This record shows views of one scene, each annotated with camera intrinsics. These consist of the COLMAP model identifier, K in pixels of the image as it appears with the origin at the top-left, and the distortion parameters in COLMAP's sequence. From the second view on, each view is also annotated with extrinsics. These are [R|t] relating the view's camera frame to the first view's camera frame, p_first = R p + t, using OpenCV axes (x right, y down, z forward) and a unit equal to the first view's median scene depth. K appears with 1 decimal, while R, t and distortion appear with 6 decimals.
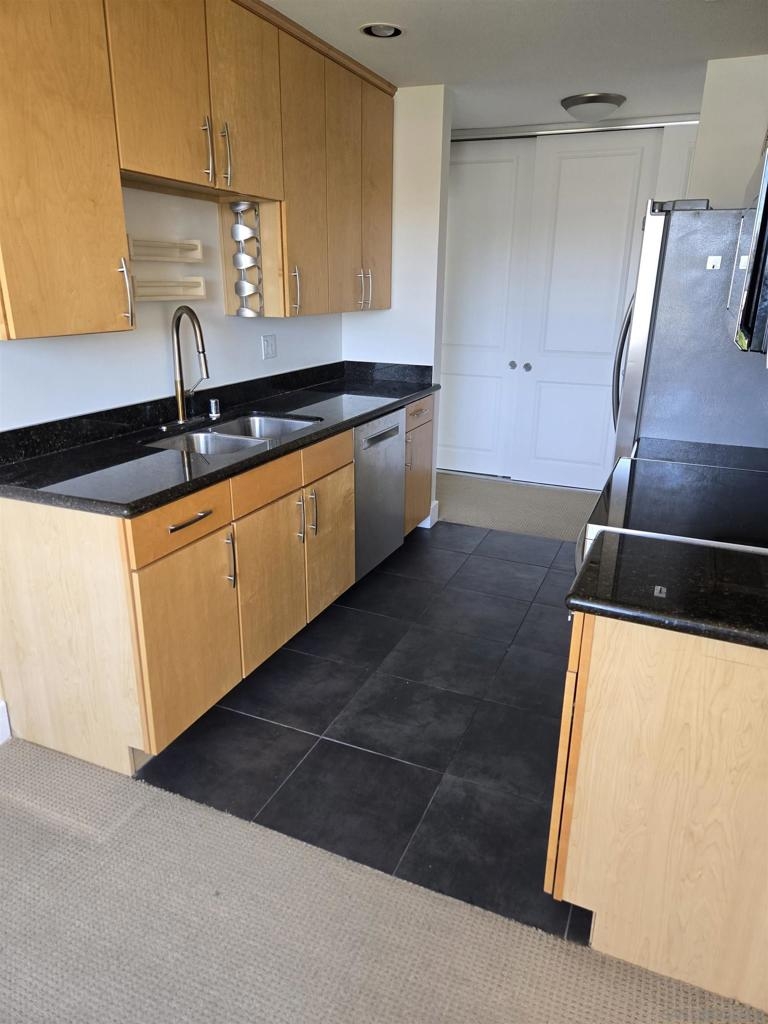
lens RADIAL K [[677.8, 0, 384.0], [0, 677.8, 512.0], [0, 0, 1]] dist [0.070344, -0.069715]
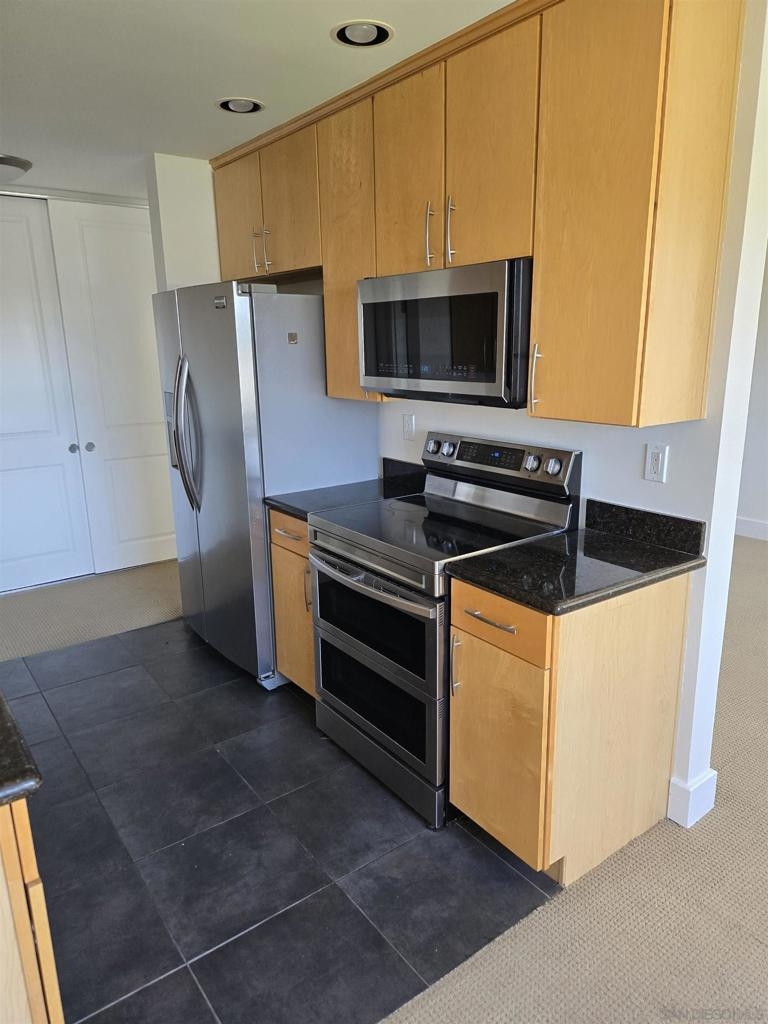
lens RADIAL K [[699.3, 0, 384.0], [0, 699.3, 512.0], [0, 0, 1]] dist [0.044750, -0.000218]
pose [[0.500671, -0.224277, 0.836079, -0.568234], [0.299882, 0.950982, 0.075521, -0.143775], [-0.812034, 0.212914, 0.543386, 0.325837]]
